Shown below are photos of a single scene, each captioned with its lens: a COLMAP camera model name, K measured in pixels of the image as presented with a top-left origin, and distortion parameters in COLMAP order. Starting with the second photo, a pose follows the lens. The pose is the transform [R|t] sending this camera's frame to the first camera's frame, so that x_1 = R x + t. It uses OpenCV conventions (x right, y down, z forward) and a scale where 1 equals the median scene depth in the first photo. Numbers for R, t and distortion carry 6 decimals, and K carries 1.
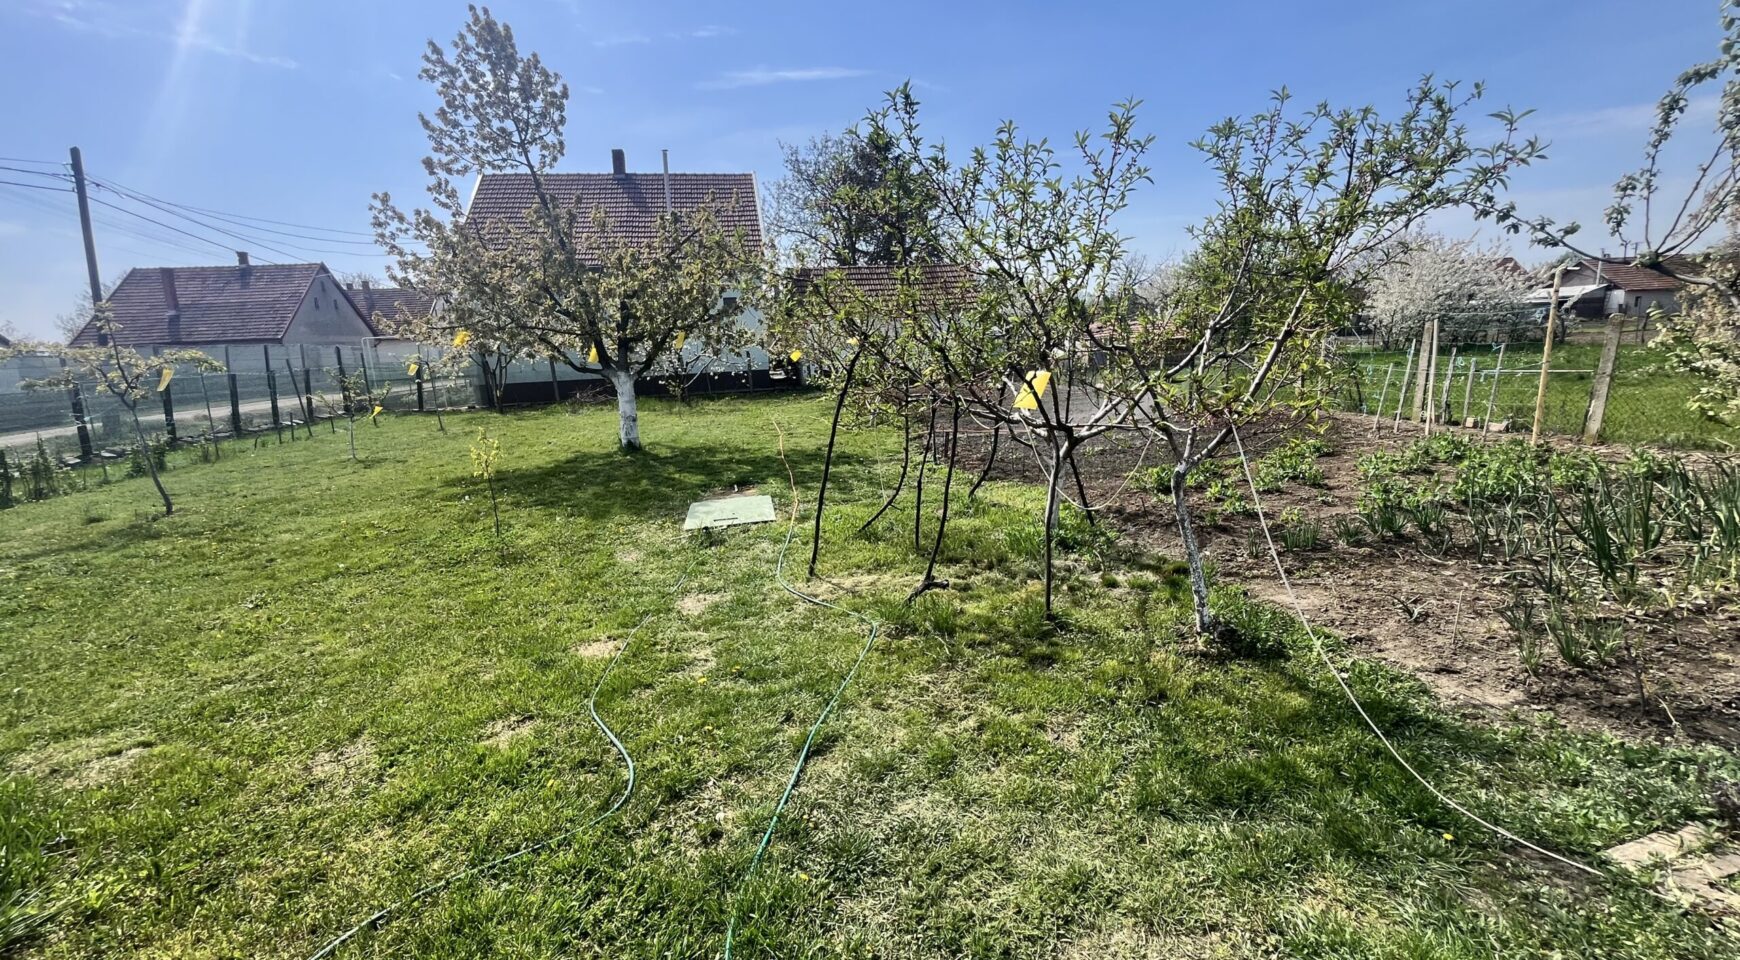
lens RADIAL K [[703.9, 0, 870.0], [0, 703.9, 480.0], [0, 0, 1]] dist [-0.001658, -0.000025]
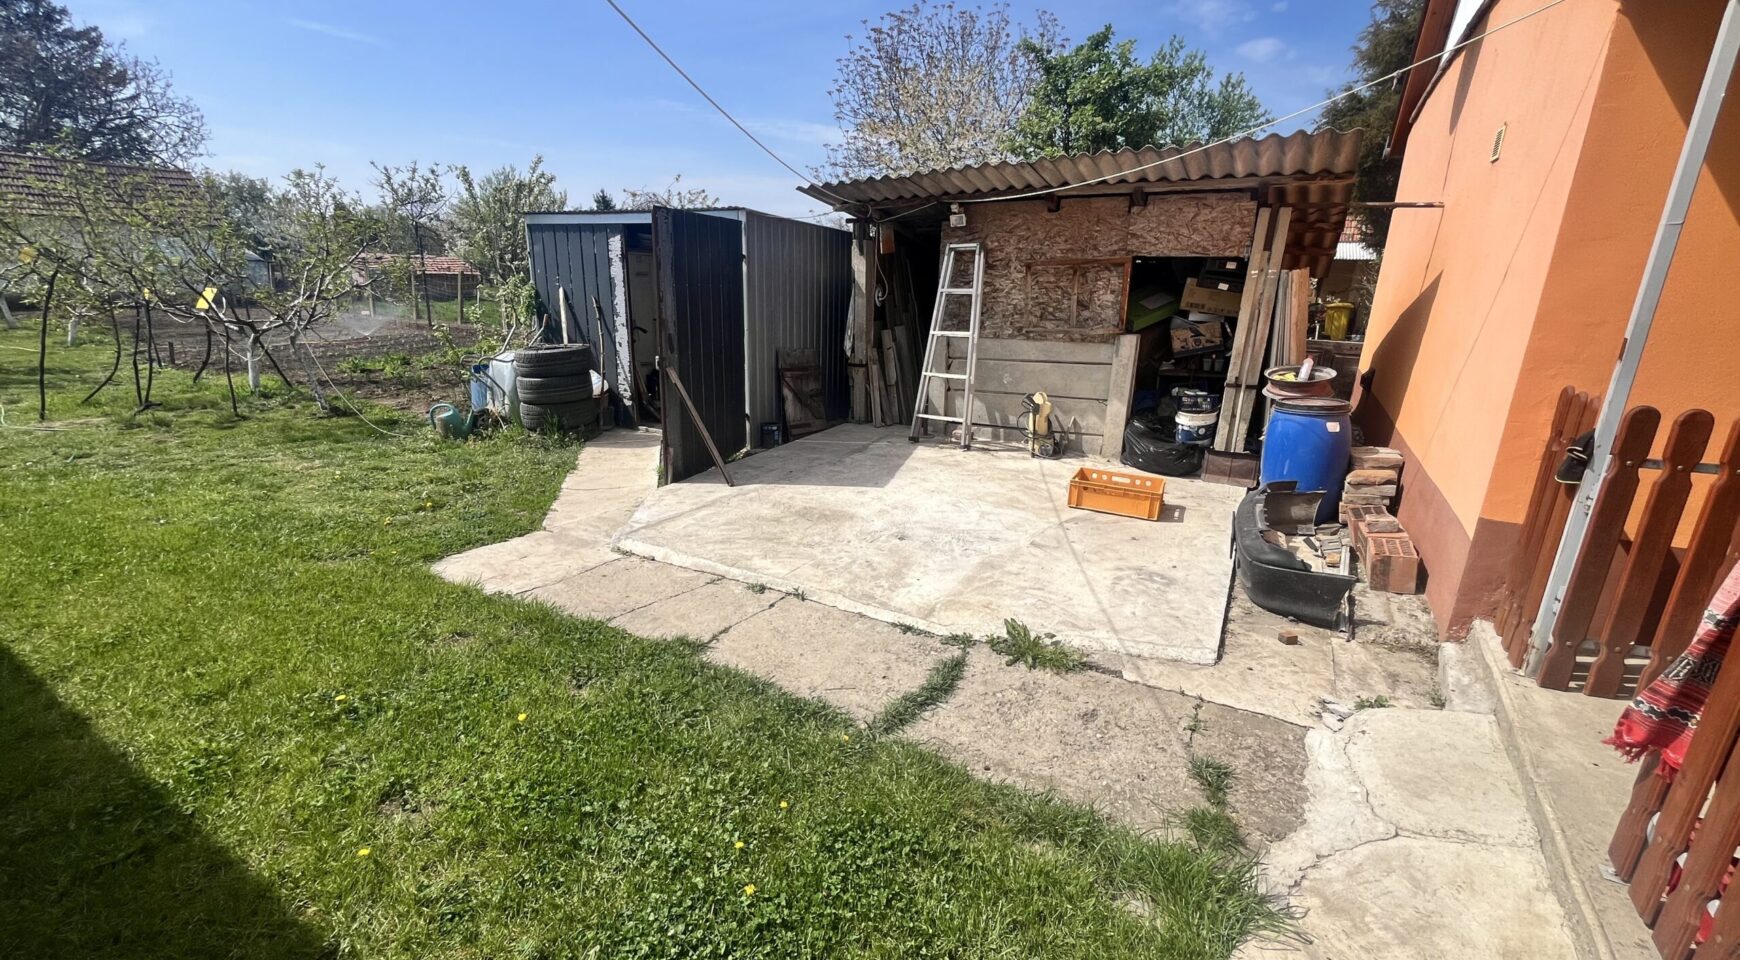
lens RADIAL K [[703.9, 0, 870.0], [0, 703.9, 480.0], [0, 0, 1]] dist [-0.001658, -0.000025]
pose [[0.656274, -0.146164, 0.740230, -0.023348], [0.090371, 0.989222, 0.115209, 0.111809], [-0.749091, -0.008713, 0.662410, -0.584158]]
